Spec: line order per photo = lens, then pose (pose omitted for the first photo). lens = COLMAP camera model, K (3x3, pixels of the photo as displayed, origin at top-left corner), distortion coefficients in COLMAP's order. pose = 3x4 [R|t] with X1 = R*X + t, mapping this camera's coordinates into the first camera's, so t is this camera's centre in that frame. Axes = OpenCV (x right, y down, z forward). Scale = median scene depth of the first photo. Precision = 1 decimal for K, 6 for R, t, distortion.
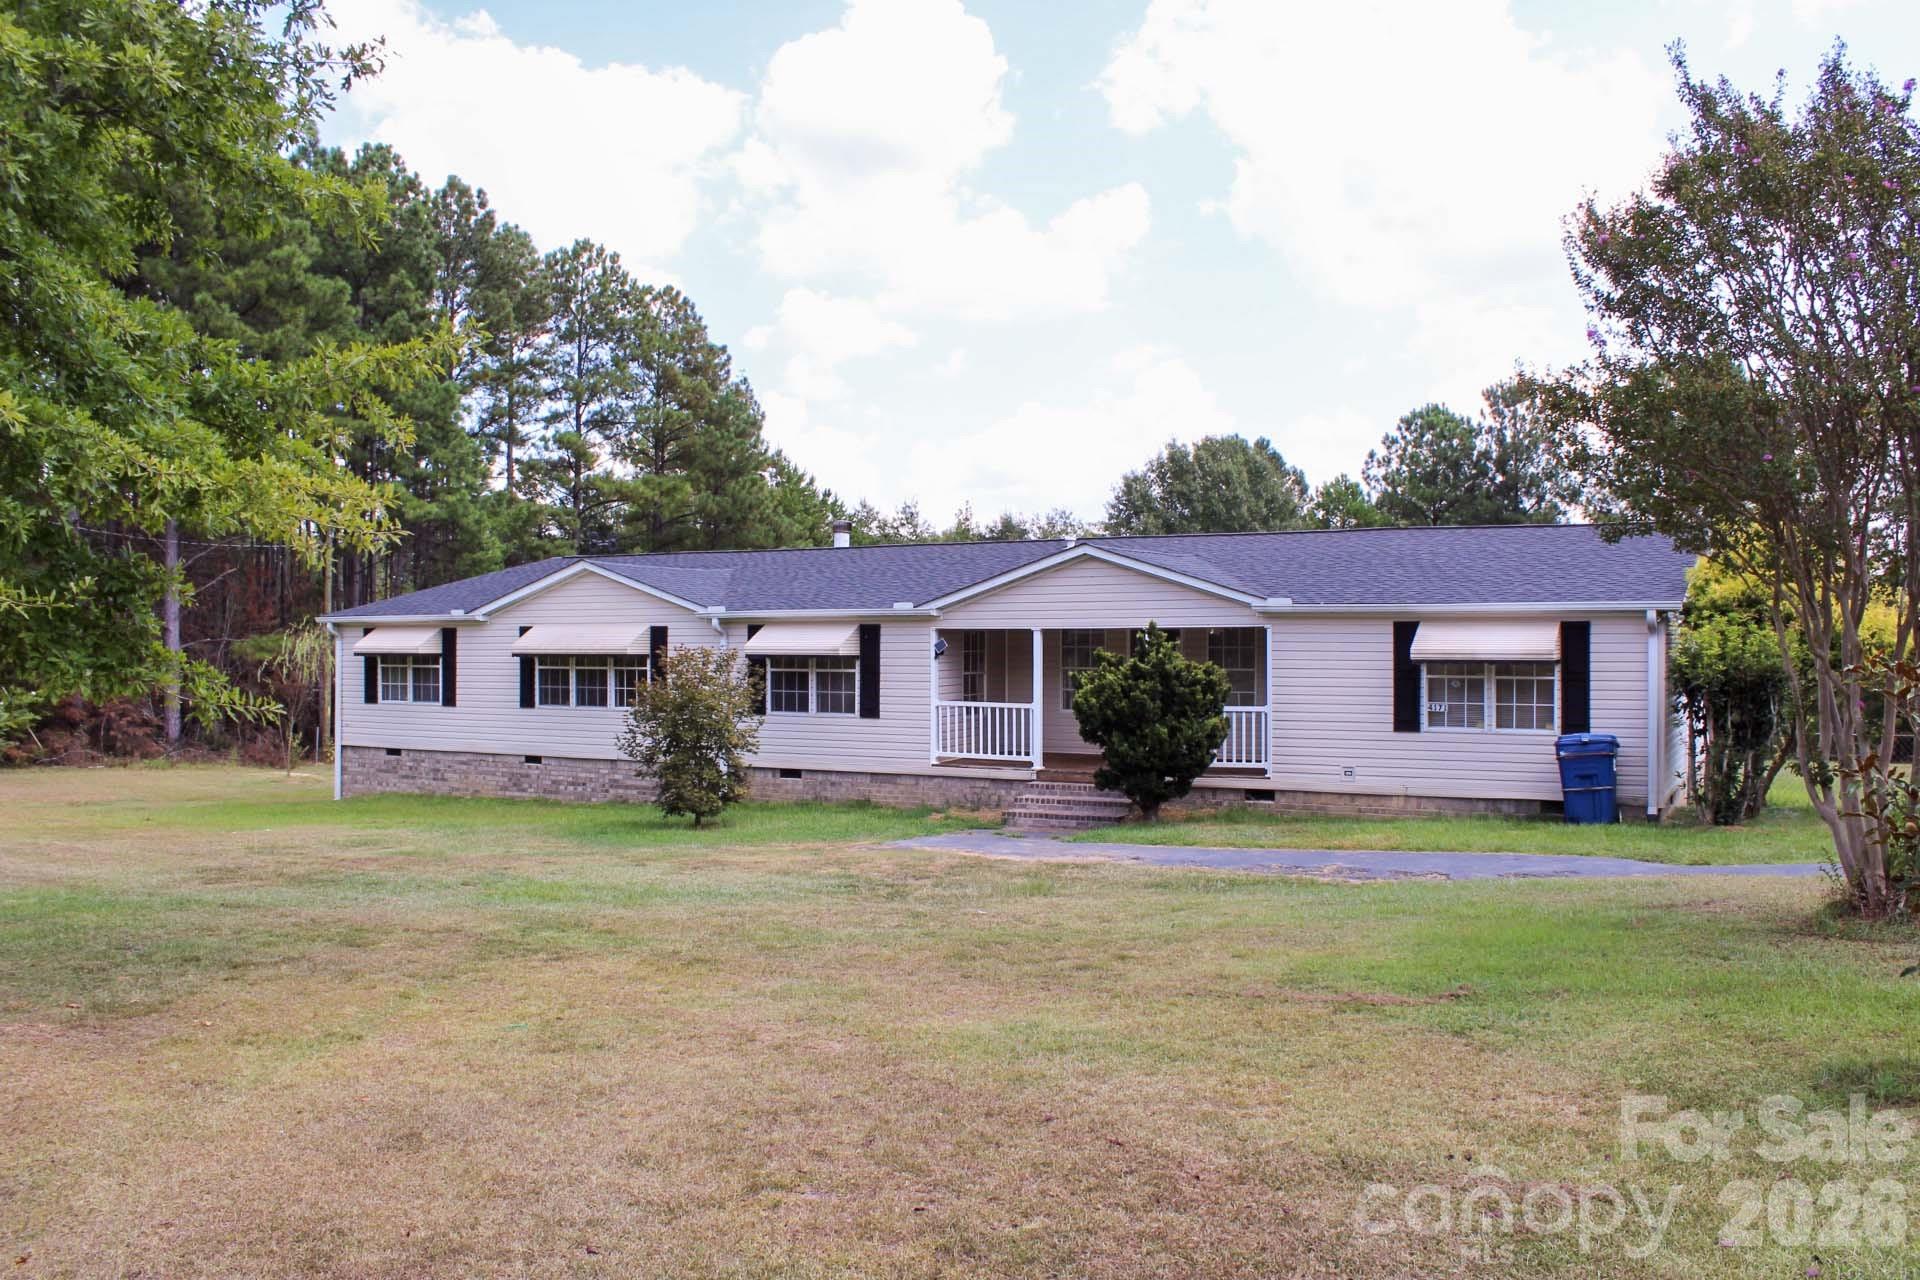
lens RADIAL K [[1607.7, 0, 957.7], [0, 1607.7, 640.2], [0, 0, 1]] dist [-0.143141, 0.116411]
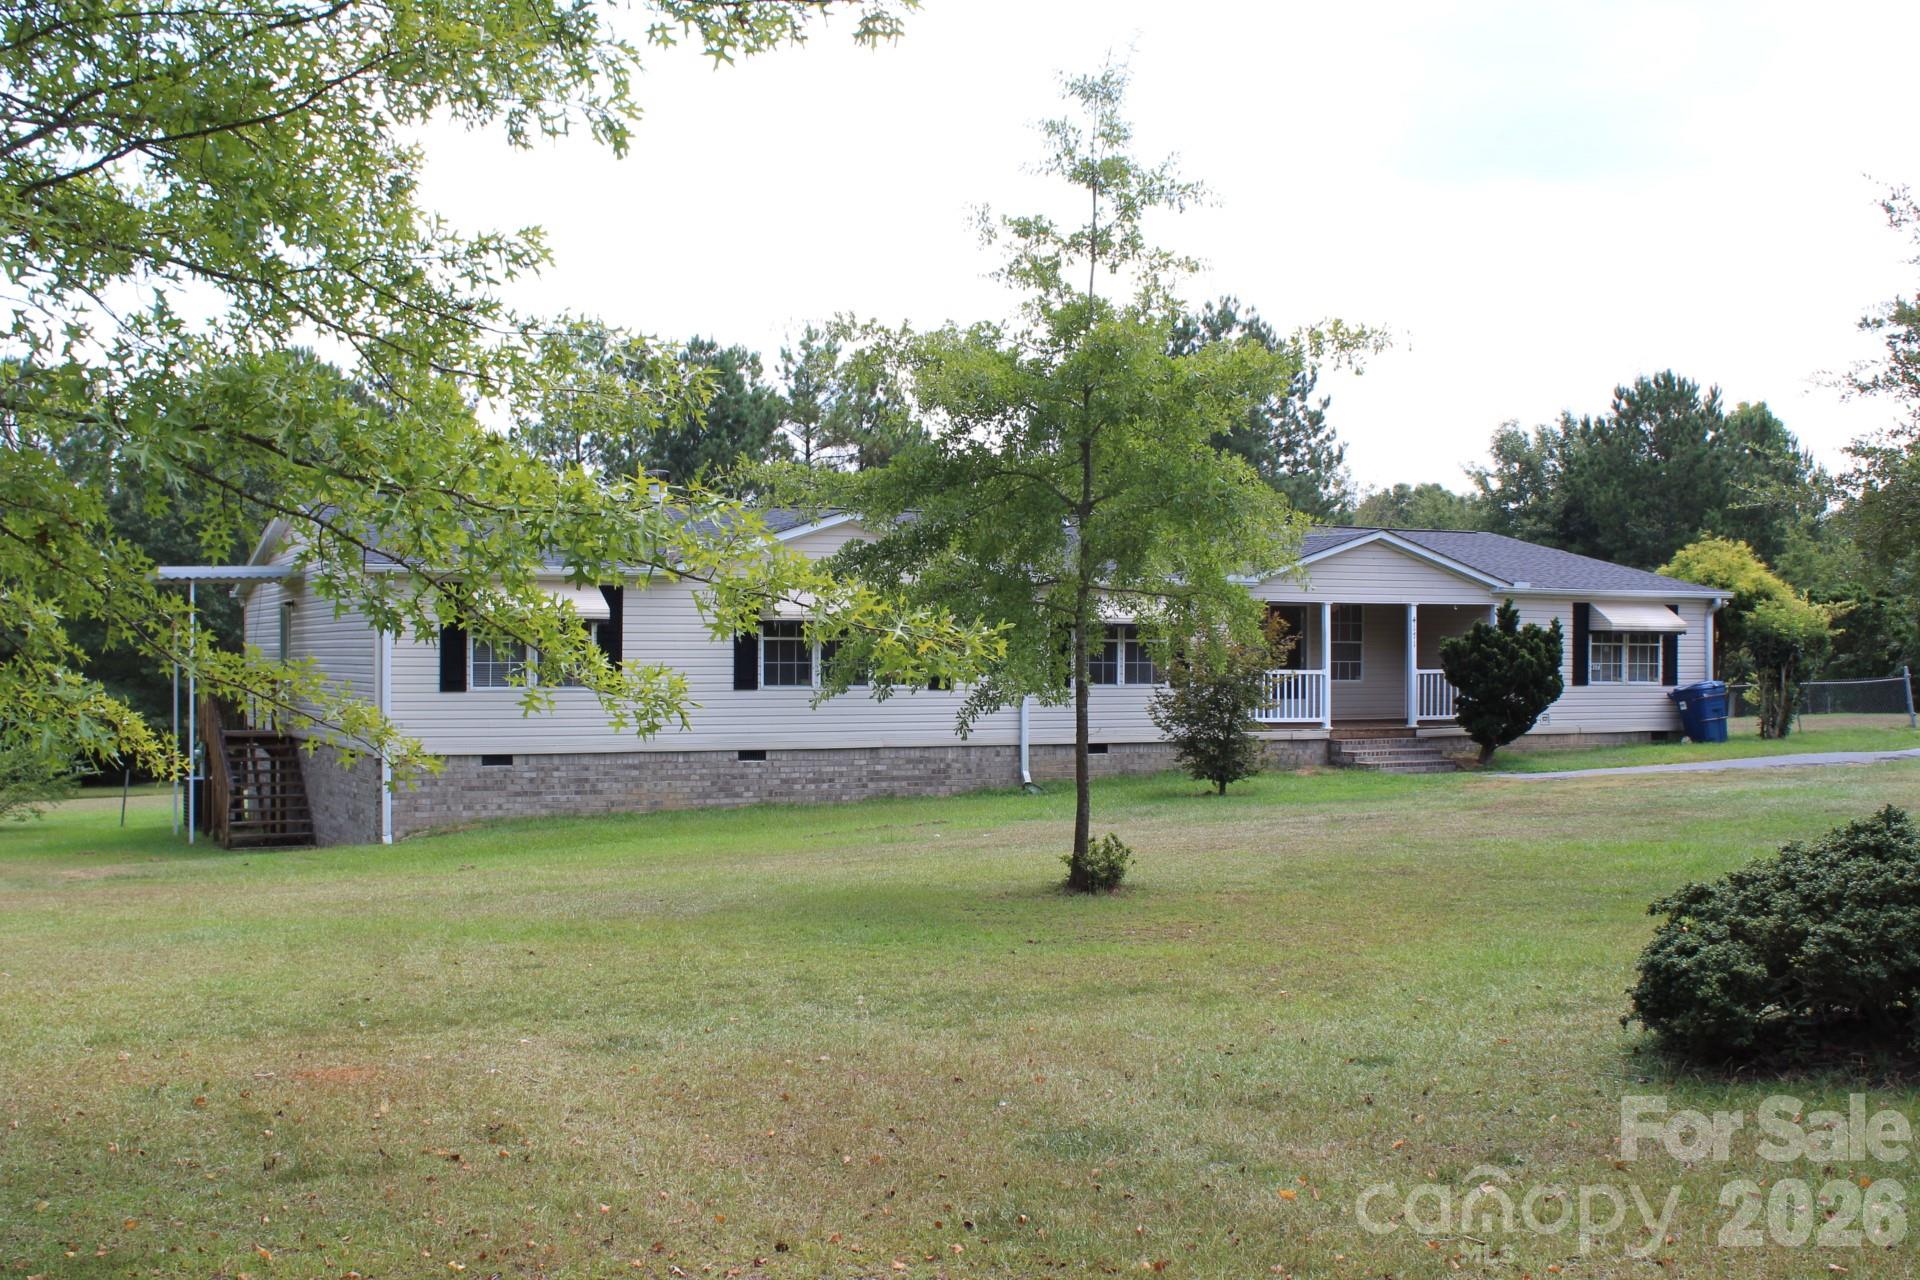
lens RADIAL K [[2112.4, 0, 953.8], [0, 2112.4, 642.7], [0, 0, 1]] dist [-0.103190, 0.000000]
pose [[0.568147, -0.006926, 0.822898, -1.235283], [-0.014602, 0.999722, 0.018496, -0.002739], [-0.822798, -0.022524, 0.567888, 0.363399]]
